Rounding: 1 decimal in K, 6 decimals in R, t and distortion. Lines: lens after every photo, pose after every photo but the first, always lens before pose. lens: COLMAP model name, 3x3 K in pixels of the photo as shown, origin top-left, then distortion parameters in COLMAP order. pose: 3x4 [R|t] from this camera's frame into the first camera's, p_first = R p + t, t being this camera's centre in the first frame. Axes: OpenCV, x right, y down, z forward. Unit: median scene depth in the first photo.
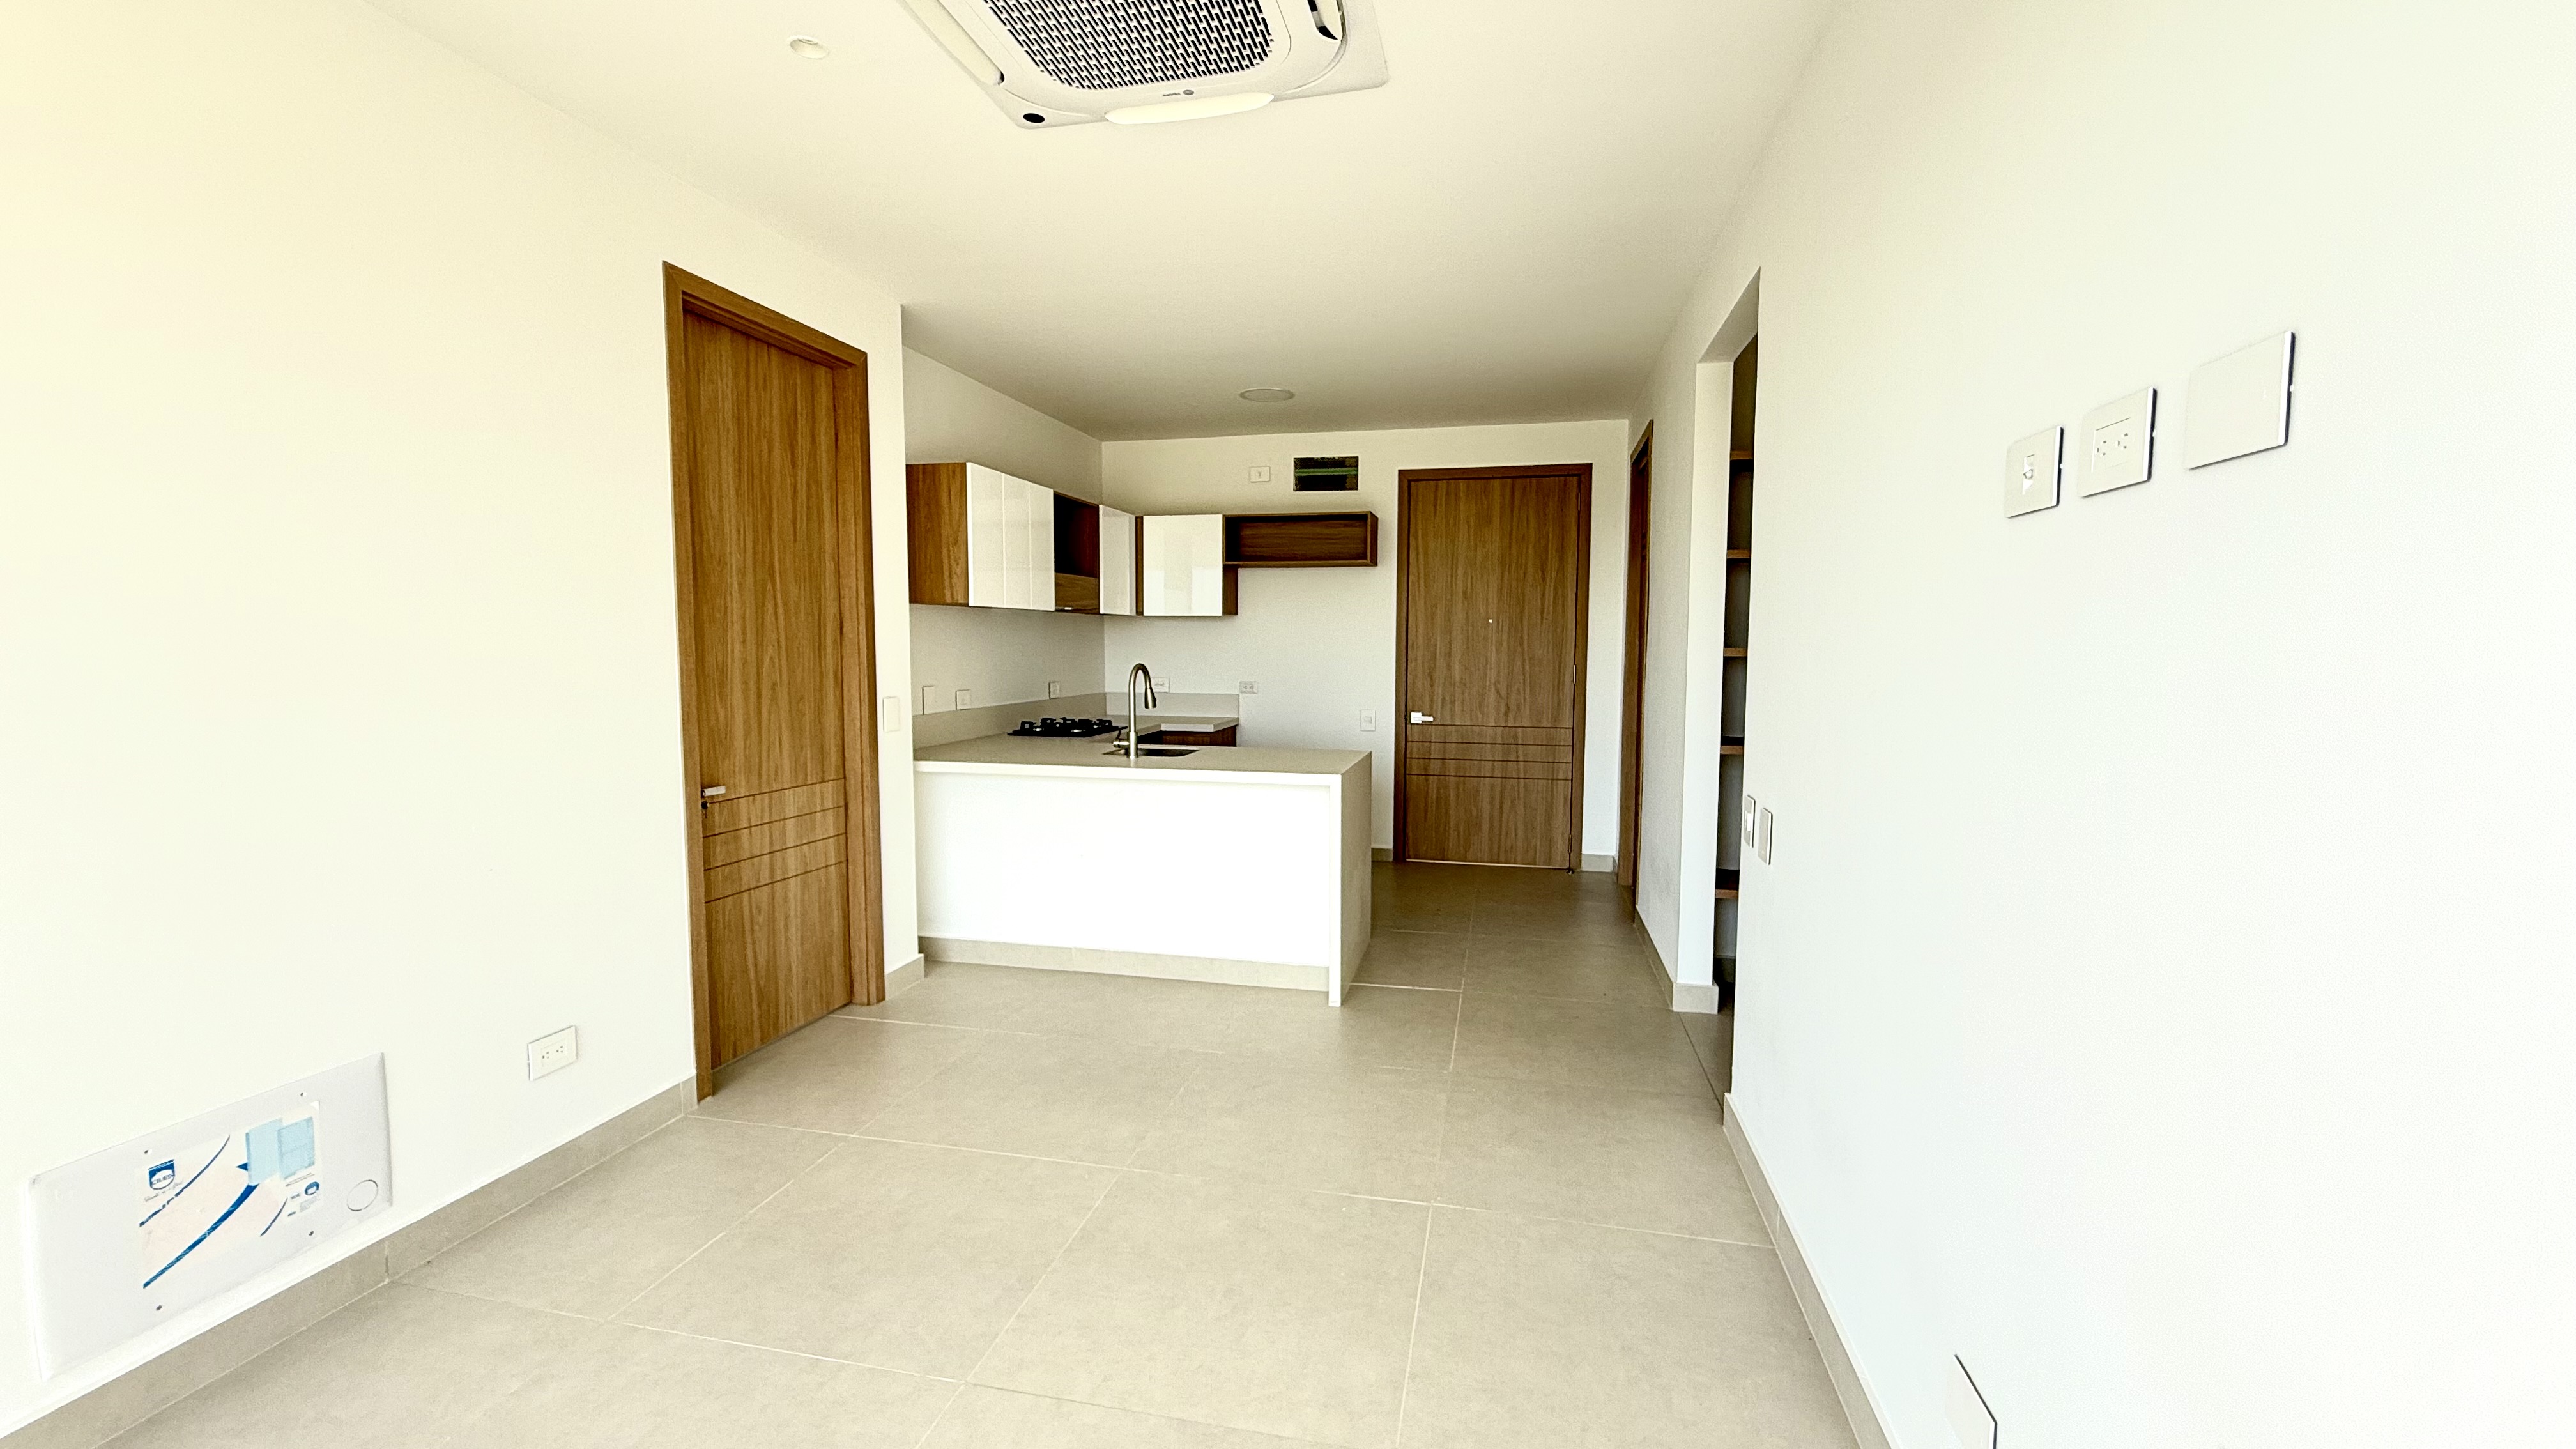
lens RADIAL K [[1023.3, 0, 1277.4], [0, 1023.3, 715.1], [0, 0, 1]] dist [0.000323, -0.000234]
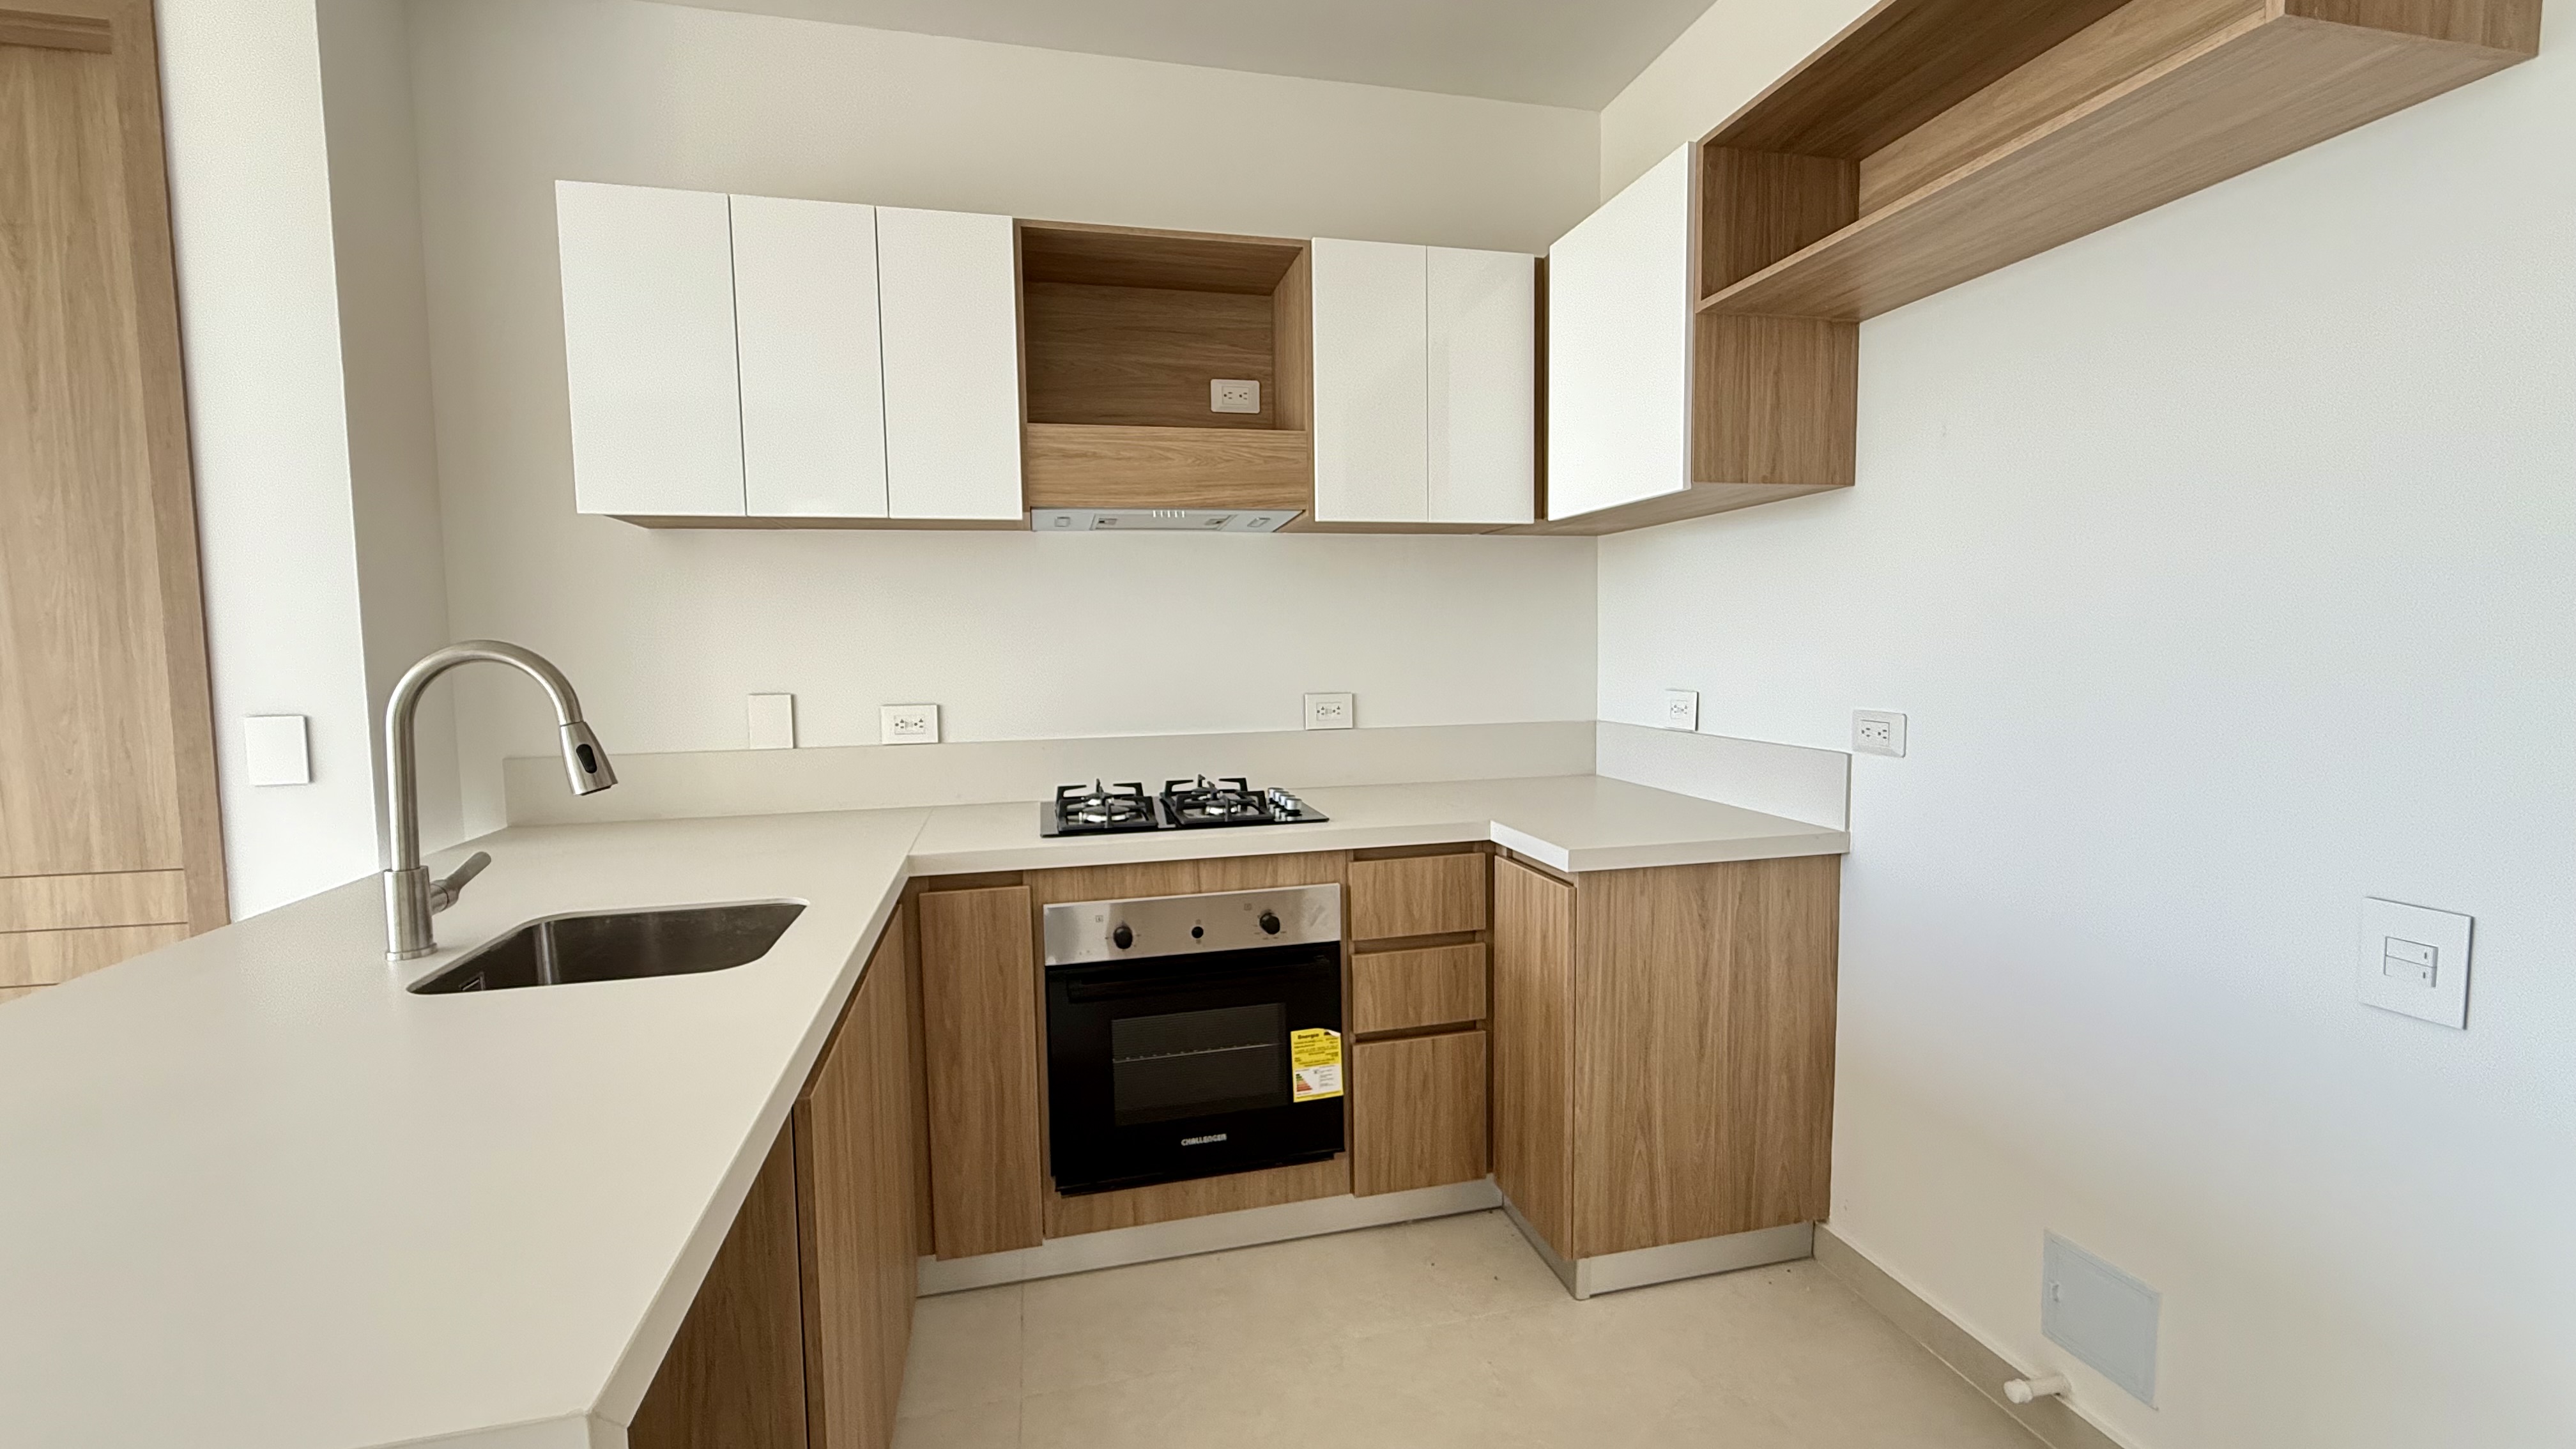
lens RADIAL K [[1023.3, 0, 1279.9], [0, 1023.3, 717.4], [0, 0, 1]] dist [0.000323, -0.000234]
pose [[0.441172, 0.050015, -0.896028, 0.292193], [-0.047618, 0.998344, 0.032281, -0.060506], [0.896159, 0.028426, 0.442823, 1.356385]]
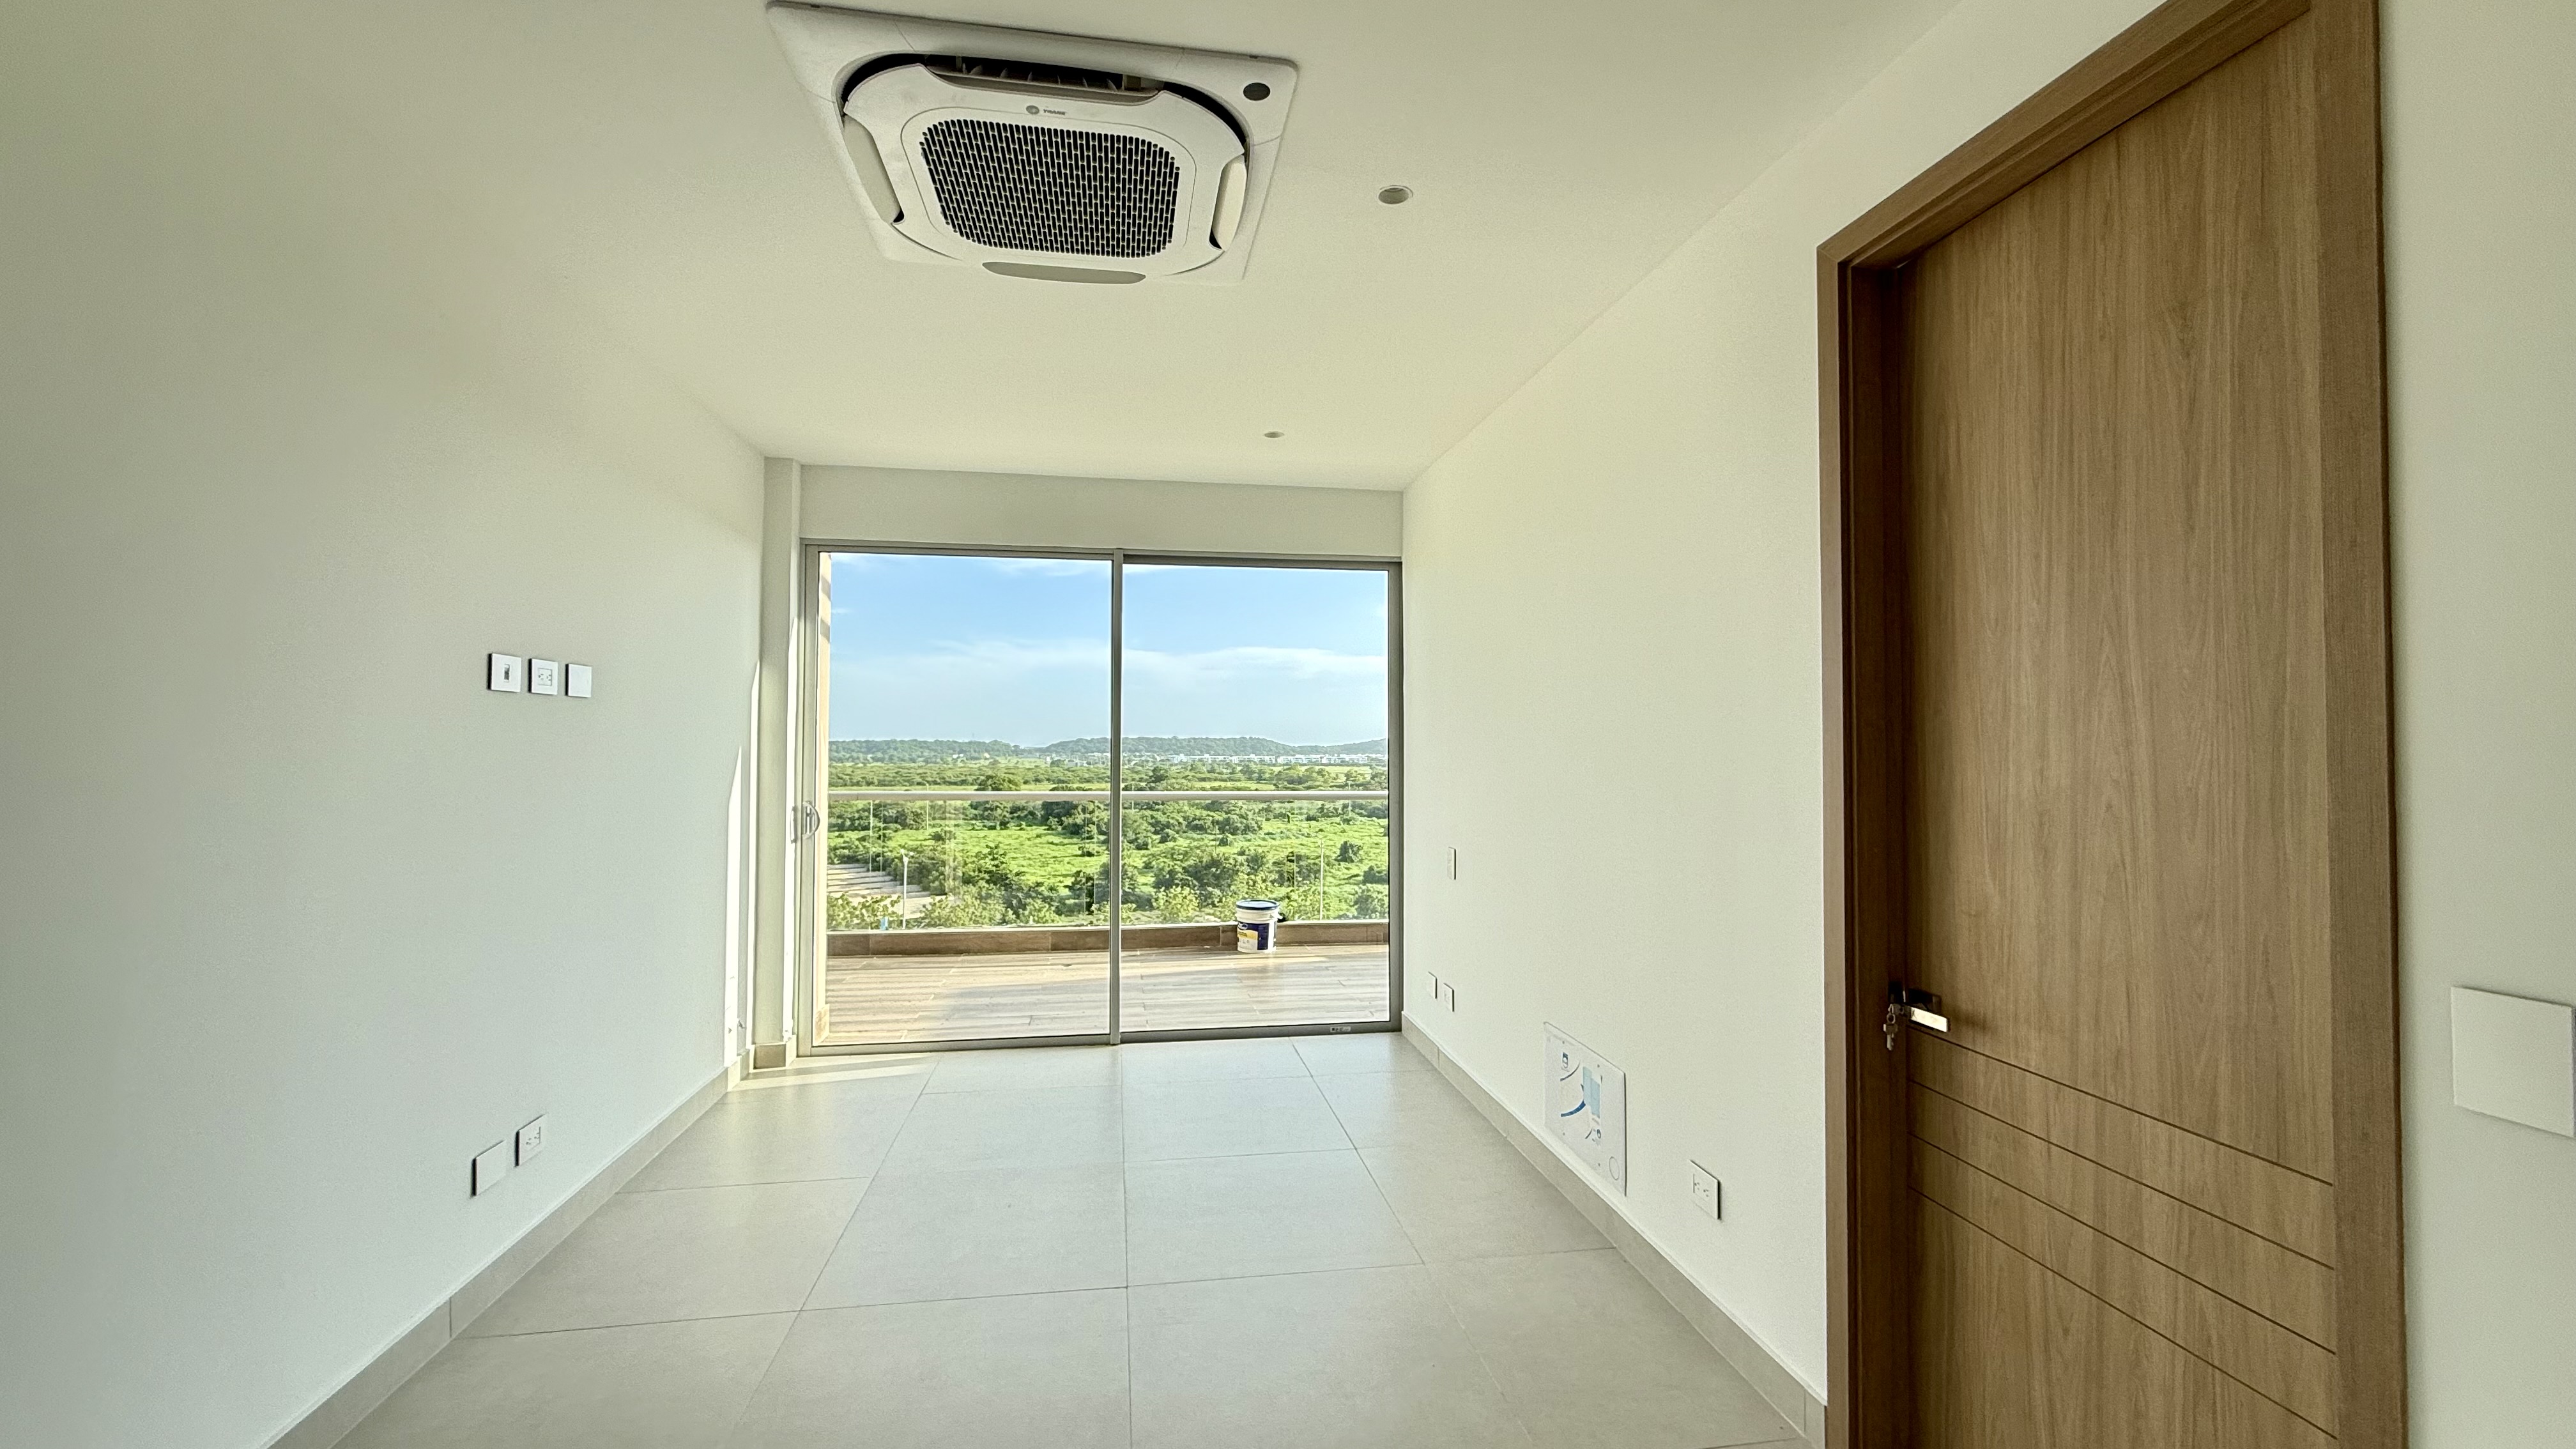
lens RADIAL K [[1023.3, 0, 1289.9], [0, 1023.3, 719.6], [0, 0, 1]] dist [0.000323, -0.000234]
pose [[-0.924791, -0.019683, -0.379967, 0.019468], [-0.037347, 0.998534, 0.039170, -0.097373], [0.378639, 0.050415, -0.924170, 1.257604]]
